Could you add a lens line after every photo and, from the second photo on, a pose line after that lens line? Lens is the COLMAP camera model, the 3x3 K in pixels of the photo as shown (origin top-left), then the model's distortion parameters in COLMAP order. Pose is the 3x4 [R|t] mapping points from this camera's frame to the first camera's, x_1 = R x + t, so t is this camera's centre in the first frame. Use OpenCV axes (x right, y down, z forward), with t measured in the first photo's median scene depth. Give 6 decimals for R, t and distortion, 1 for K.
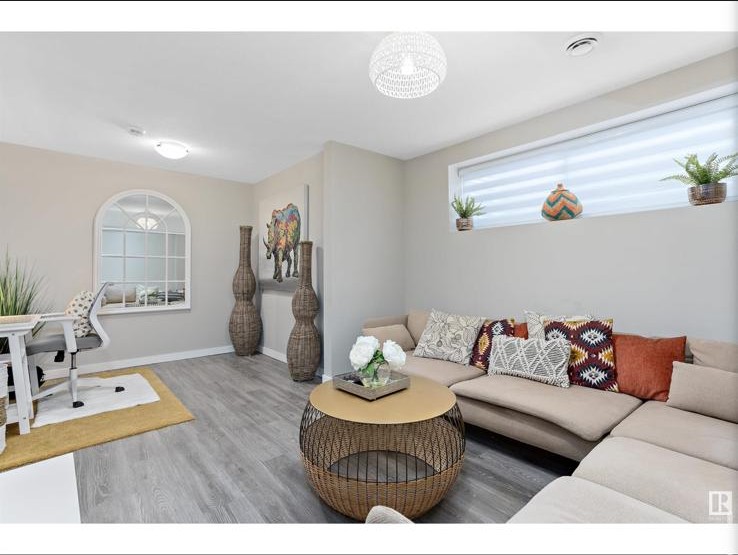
lens RADIAL K [[352.0, 0, 362.9], [0, 352.0, 263.7], [0, 0, 1]] dist [-0.000056, 0.009923]
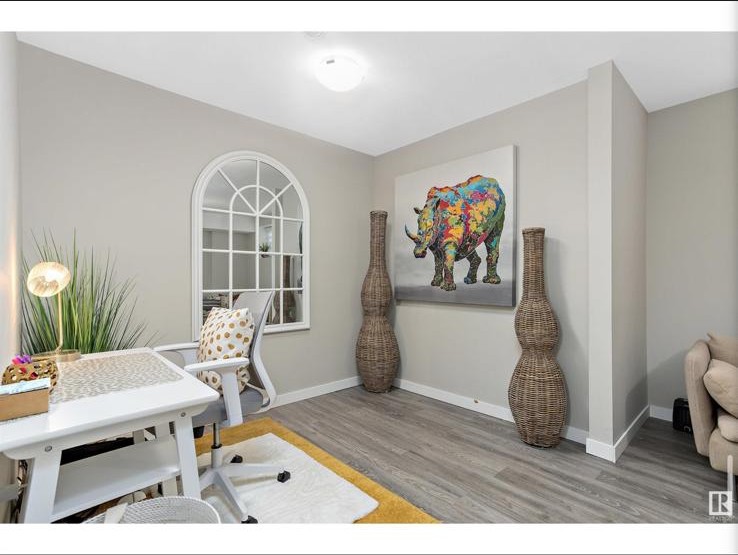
lens RADIAL K [[352.0, 0, 367.7], [0, 352.0, 278.3], [0, 0, 1]] dist [-0.000056, 0.009923]
pose [[0.998920, 0.004514, 0.046253, -0.439010], [-0.005724, 0.999644, 0.026072, 0.011129], [-0.046119, -0.026308, 0.998589, 0.321466]]
